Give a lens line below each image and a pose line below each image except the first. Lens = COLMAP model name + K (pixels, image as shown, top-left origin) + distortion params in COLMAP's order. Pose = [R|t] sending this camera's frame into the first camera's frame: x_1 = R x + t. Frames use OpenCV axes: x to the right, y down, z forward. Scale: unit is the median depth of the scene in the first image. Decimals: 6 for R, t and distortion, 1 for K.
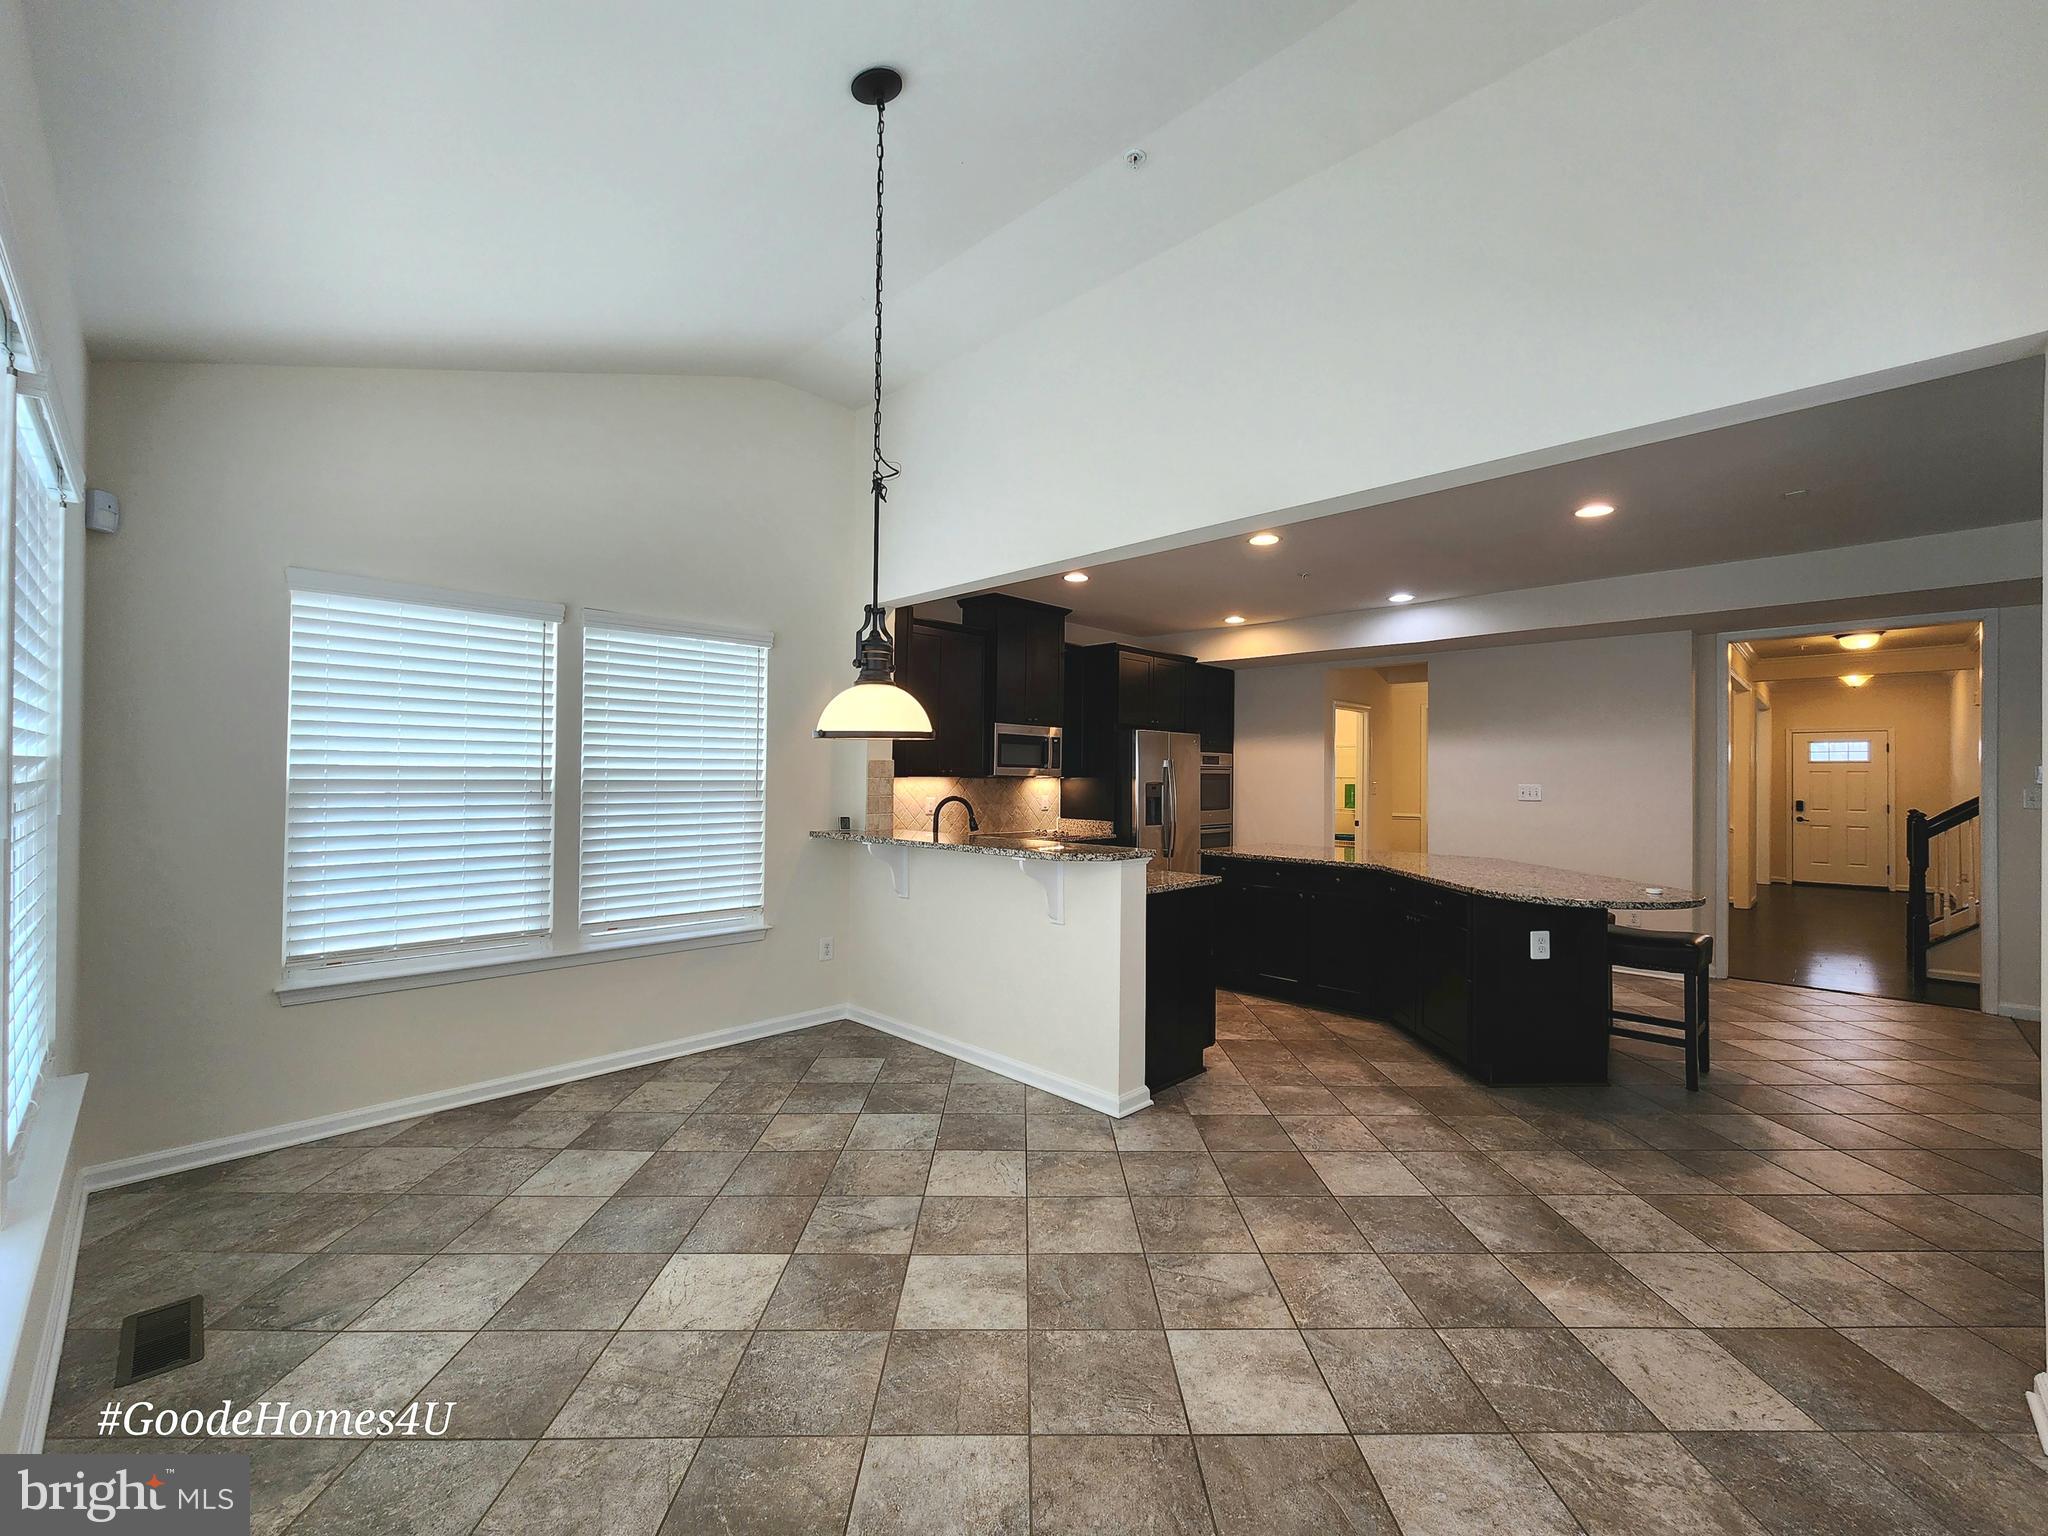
lens RADIAL K [[833.2, 0, 1024.6], [0, 833.2, 763.7], [0, 0, 1]] dist [0.001898, 0.000017]
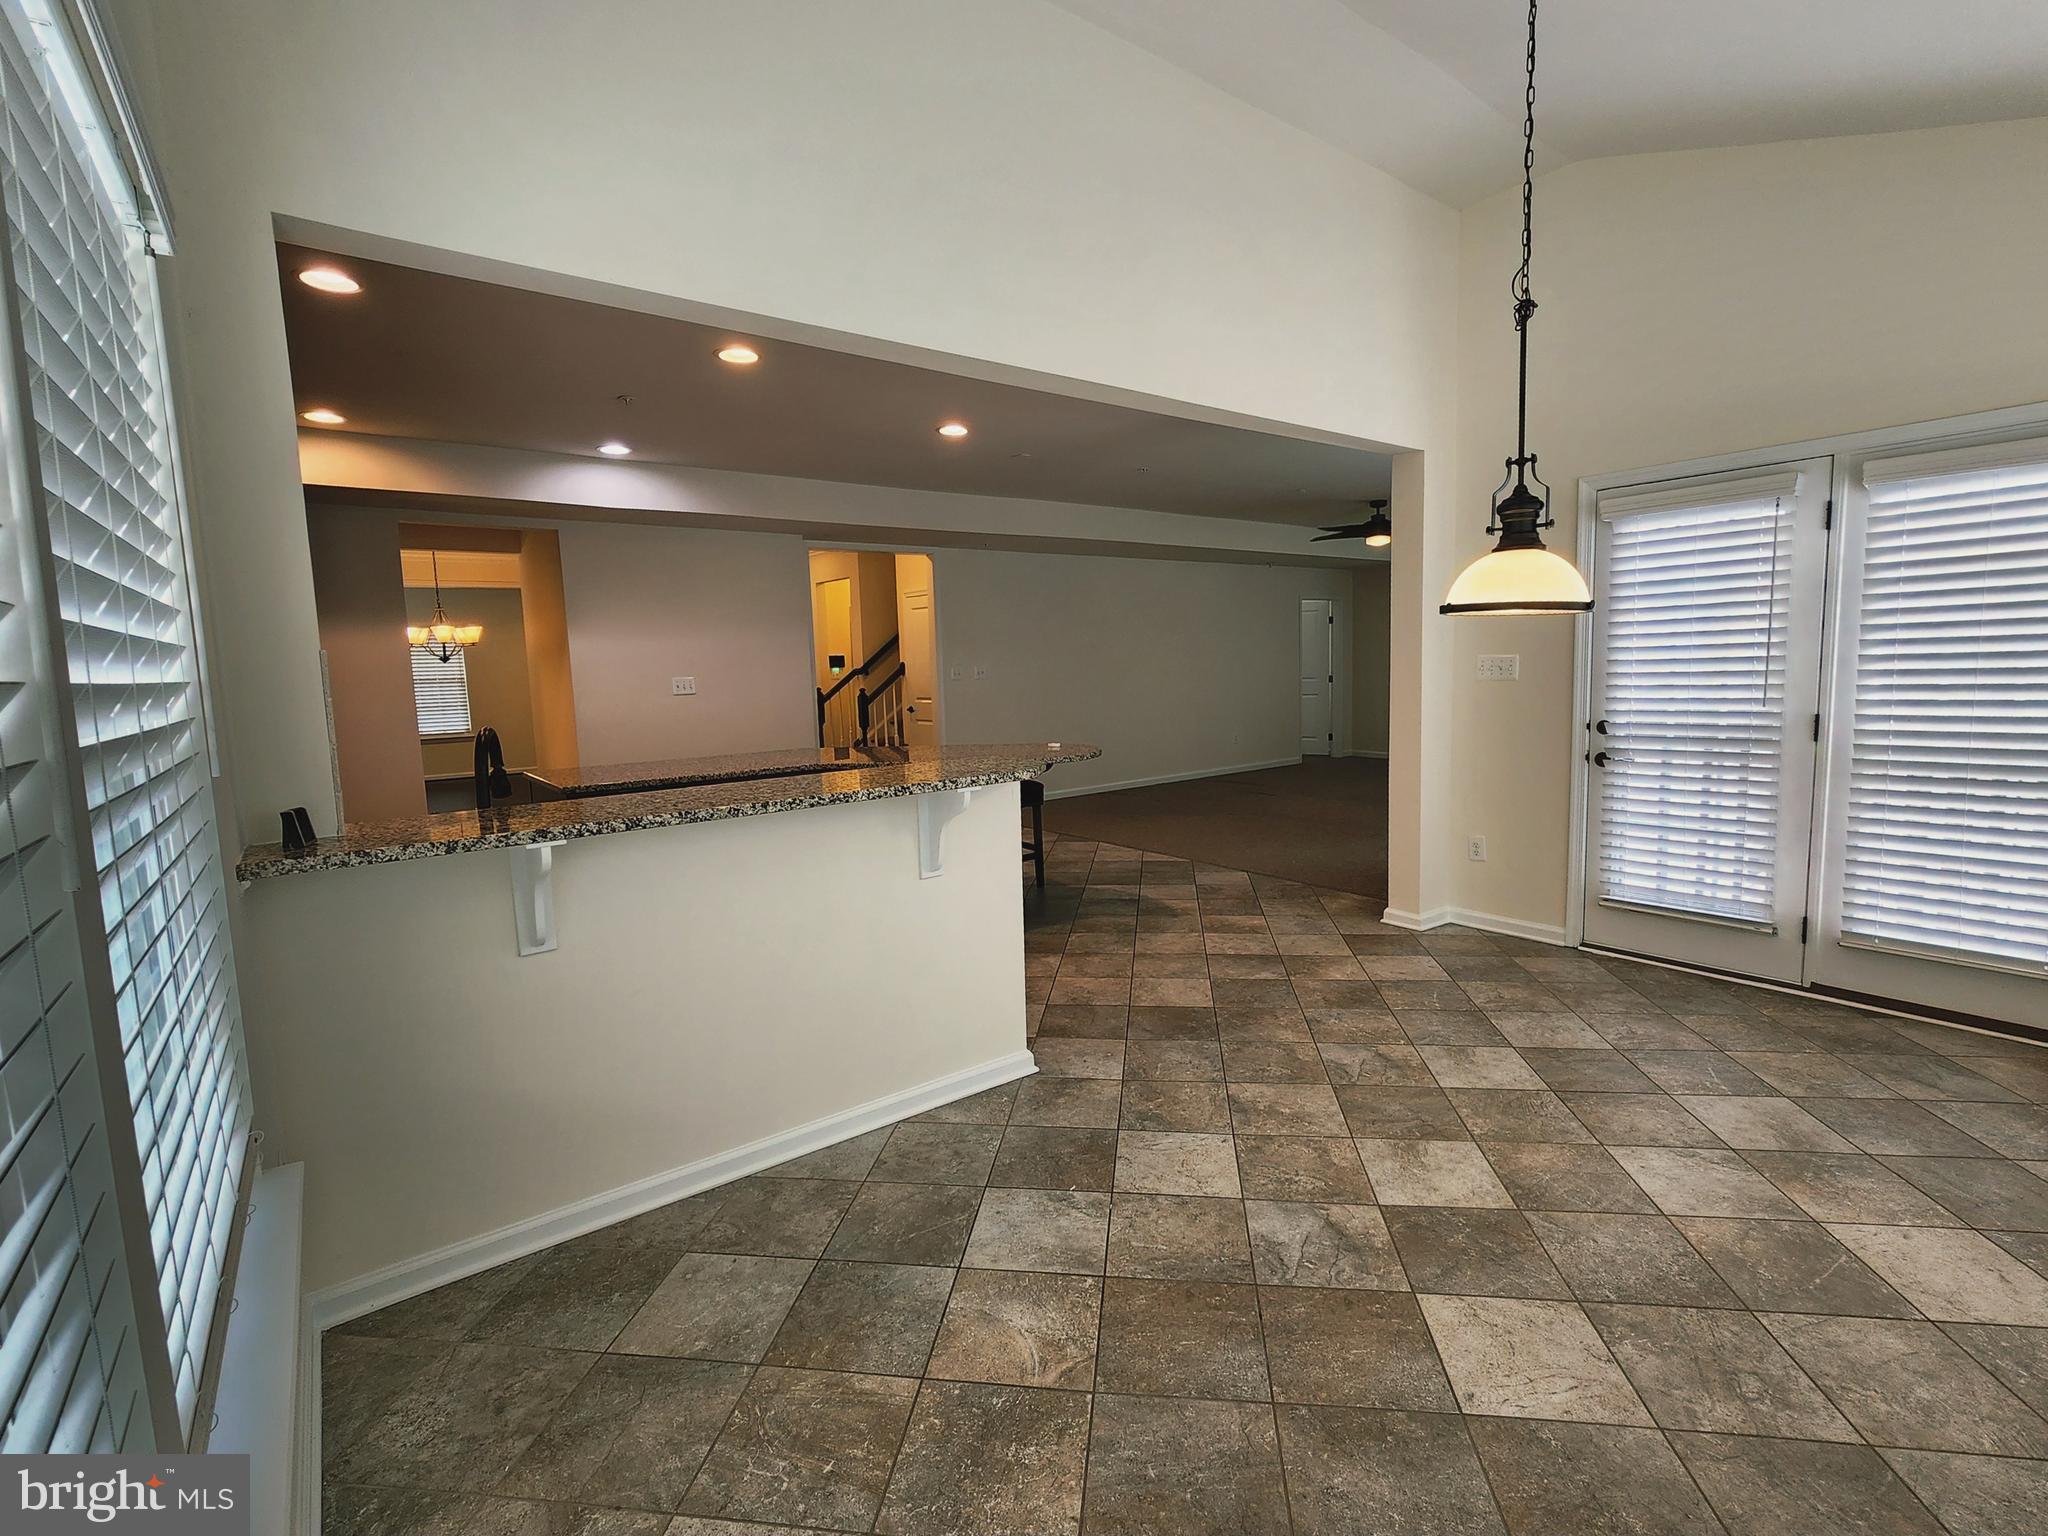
lens RADIAL K [[942.7, 0, 1025.4], [0, 942.7, 774.8], [0, 0, 1]] dist [0.002286, 0.001888]
pose [[0.143192, -0.130651, 0.981033, -1.113793], [0.012349, 0.991407, 0.130230, -0.002134], [-0.989618, -0.006533, 0.143575, 1.224776]]
